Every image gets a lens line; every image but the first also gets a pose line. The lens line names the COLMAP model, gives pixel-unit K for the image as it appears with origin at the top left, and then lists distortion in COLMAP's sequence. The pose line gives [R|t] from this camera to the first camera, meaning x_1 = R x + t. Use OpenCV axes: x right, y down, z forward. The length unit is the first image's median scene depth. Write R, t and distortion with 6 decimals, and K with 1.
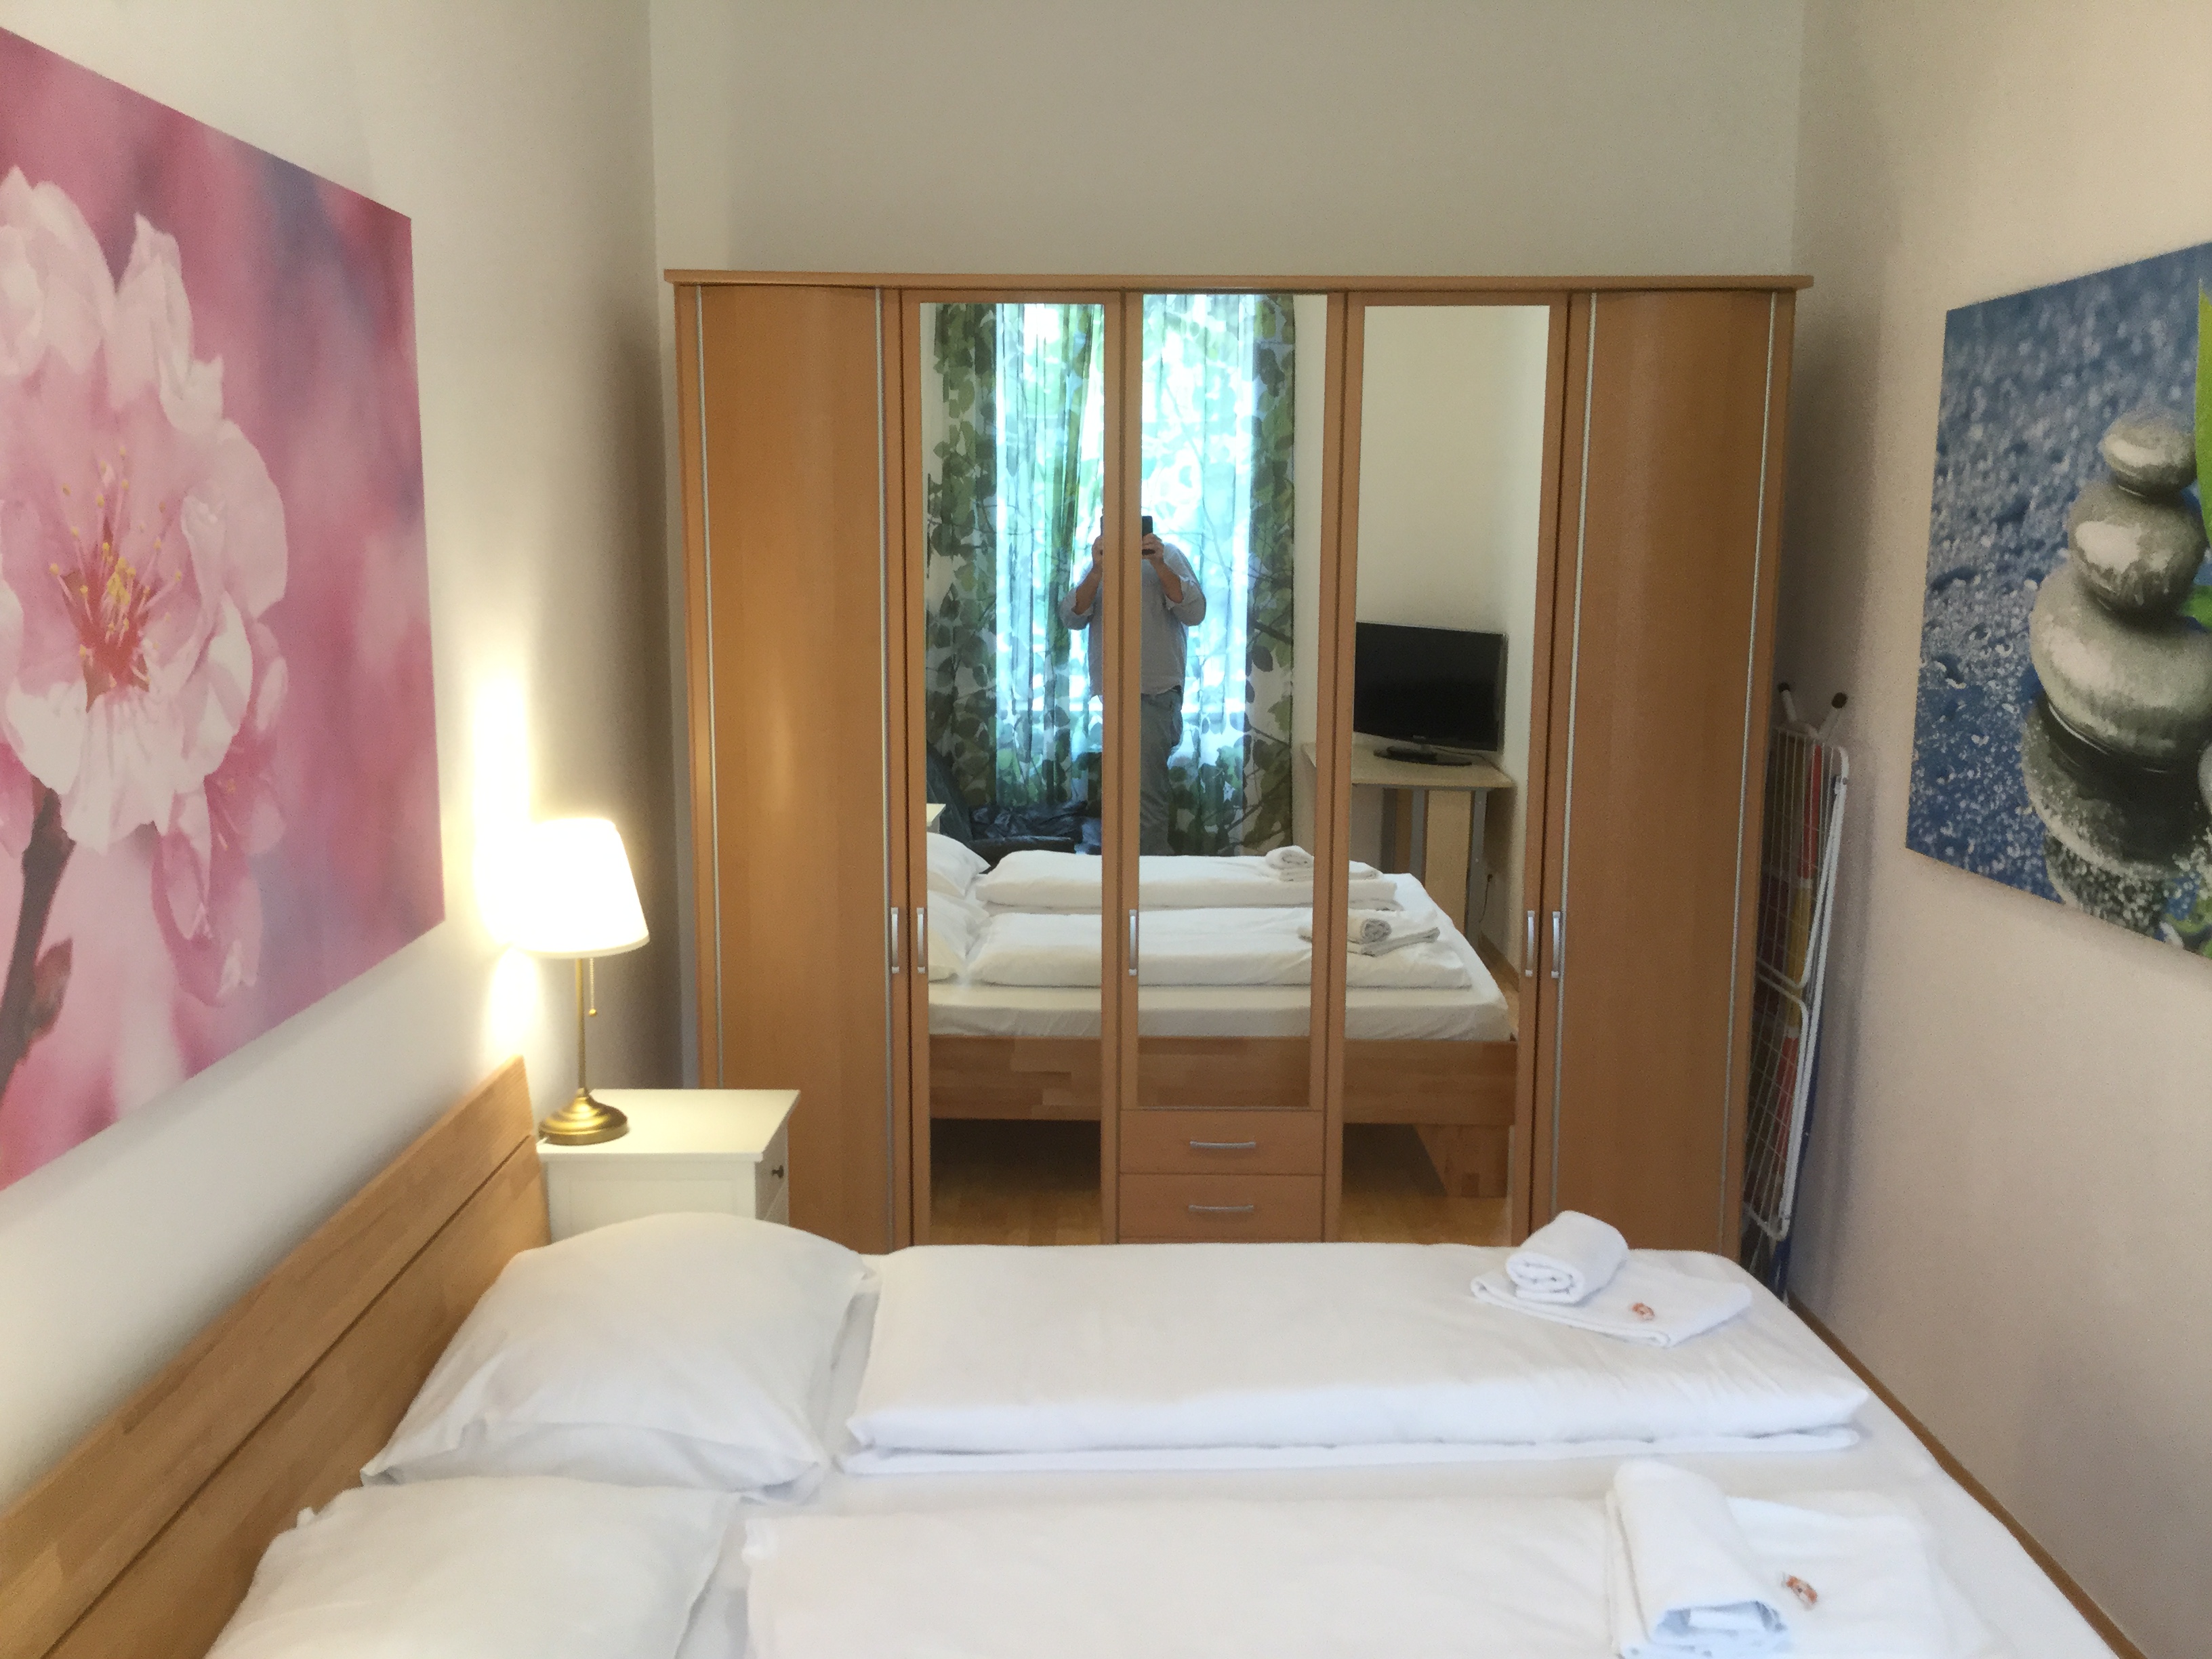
lens RADIAL K [[2034.5, 0, 1111.4], [0, 2034.5, 809.5], [0, 0, 1]] dist [0.038661, 0.000000]
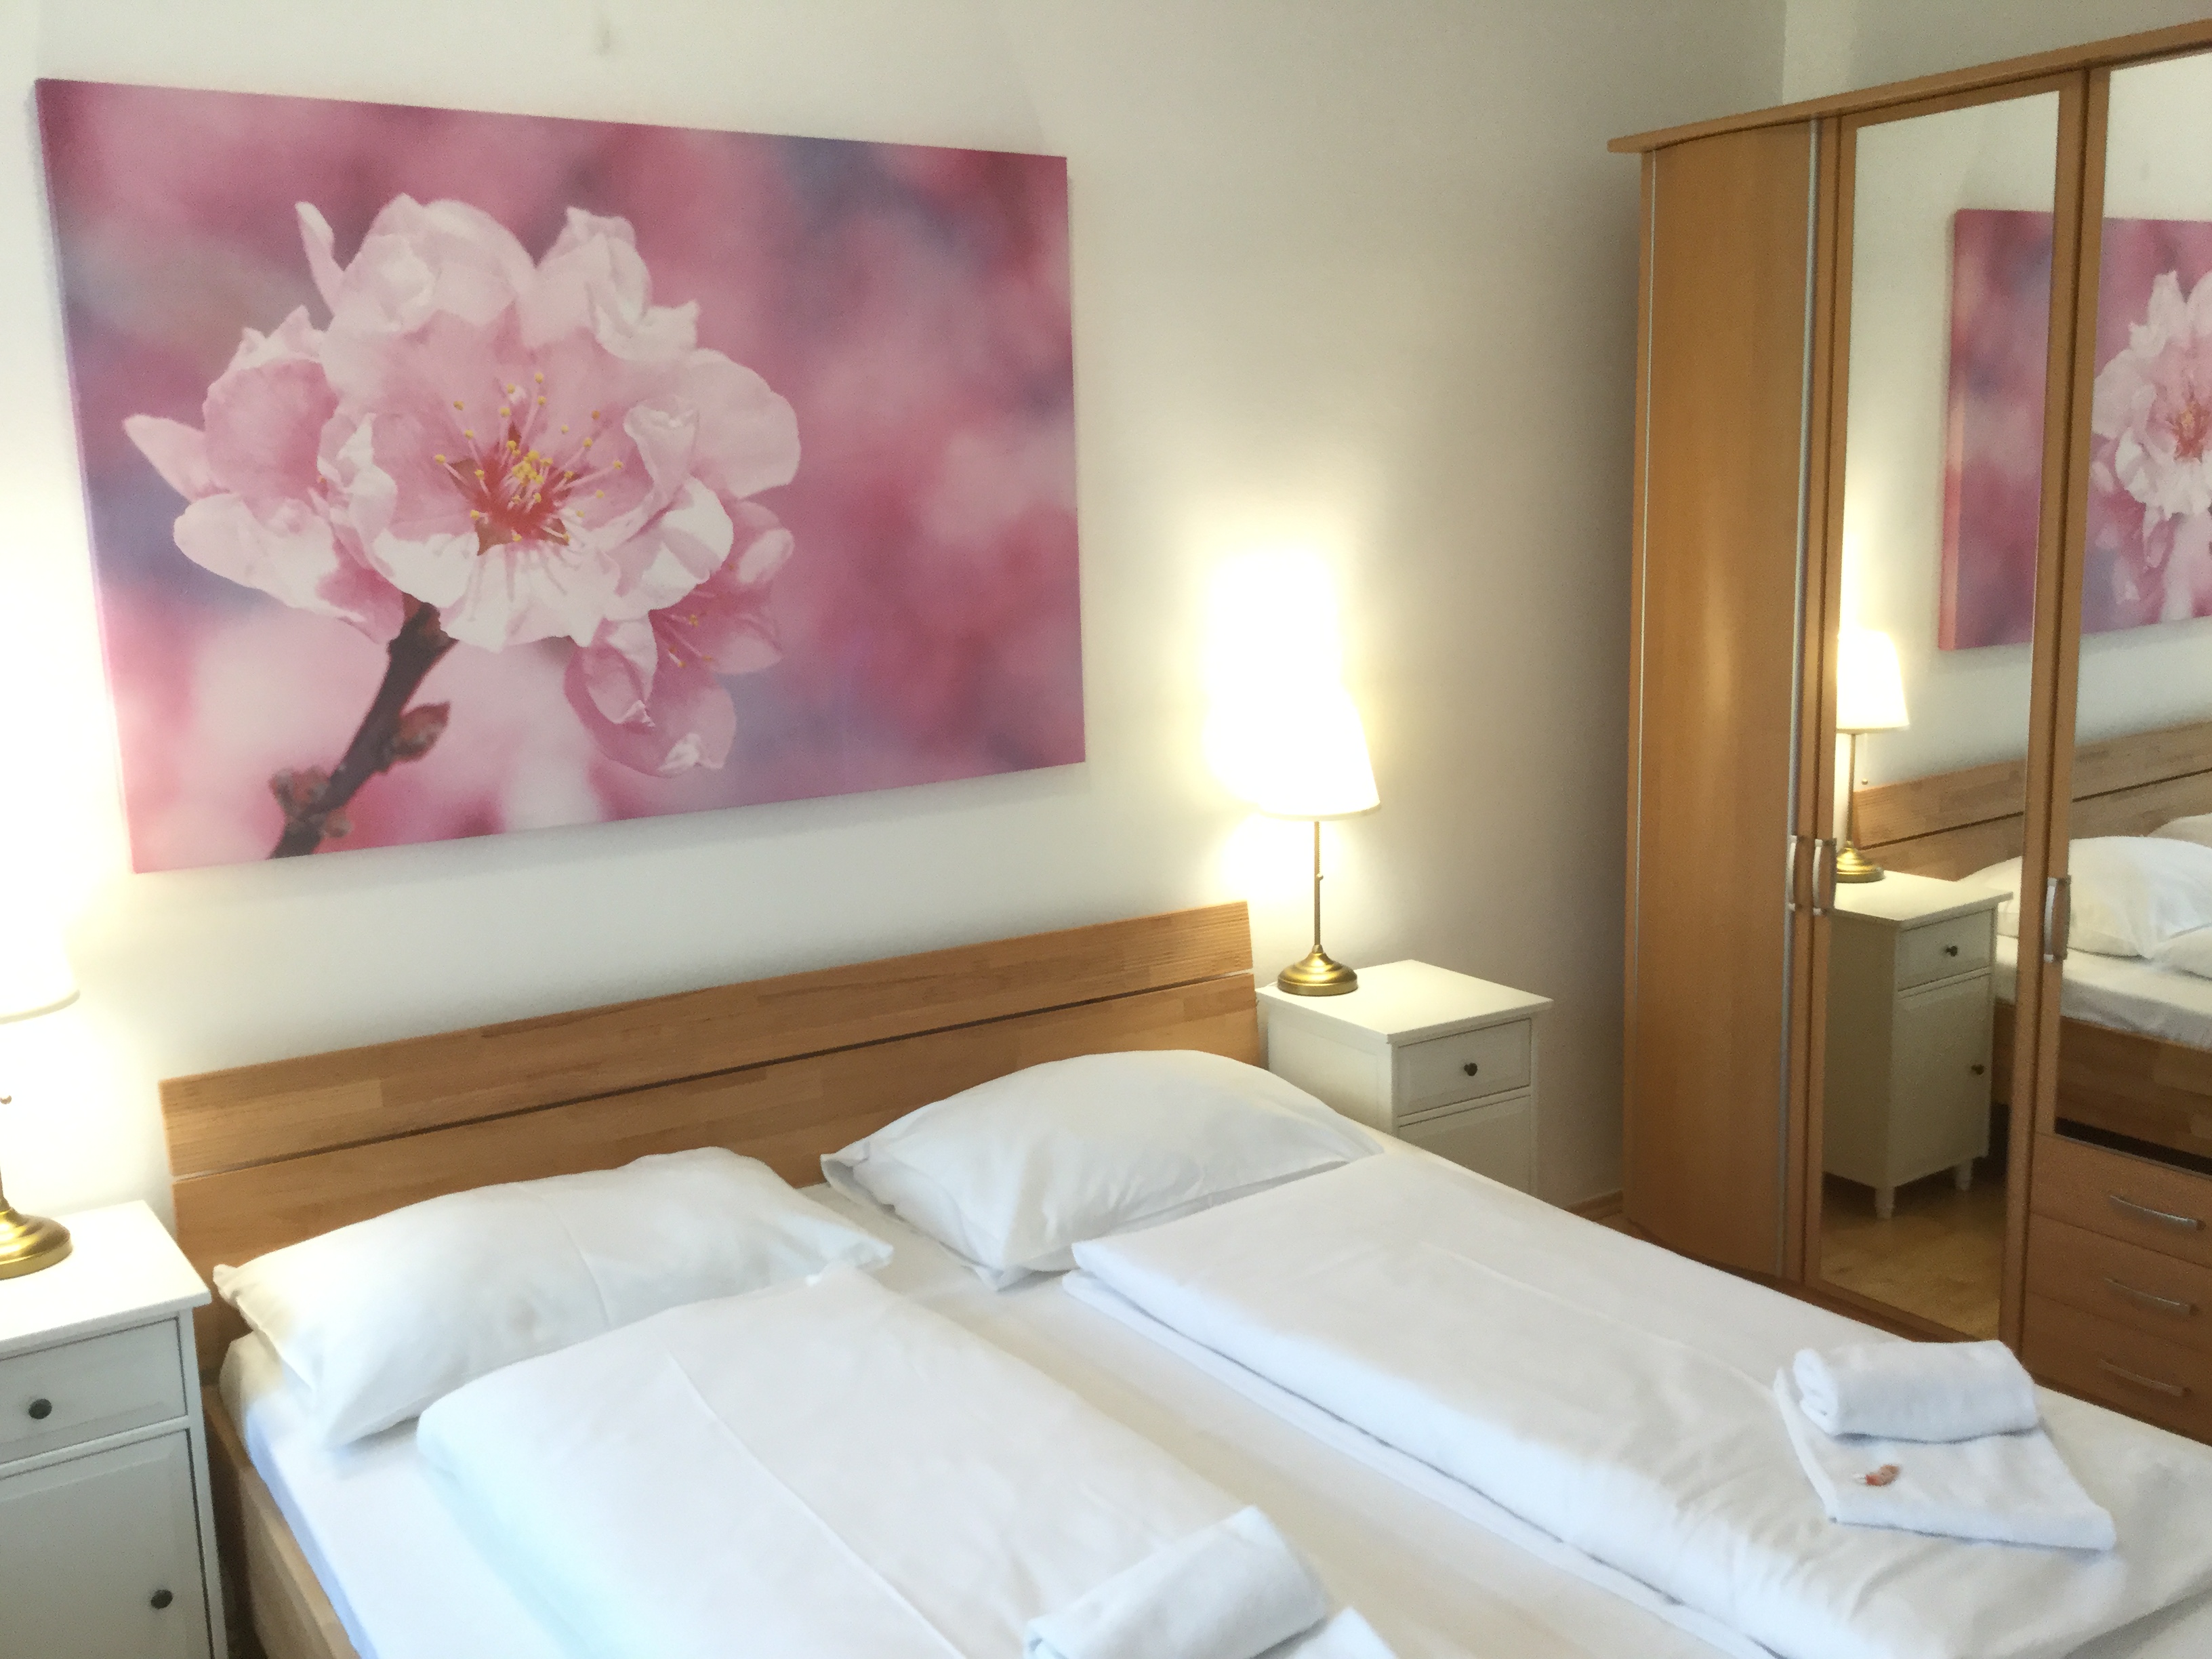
lens RADIAL K [[2034.5, 0, 1130.0], [0, 2034.5, 837.7], [0, 0, 1]] dist [0.038661, 0.000000]
pose [[0.532153, 0.128494, -0.836841, 0.635660], [-0.083942, 0.991554, 0.098870, -0.018789], [0.842477, 0.017632, 0.538444, 0.369677]]
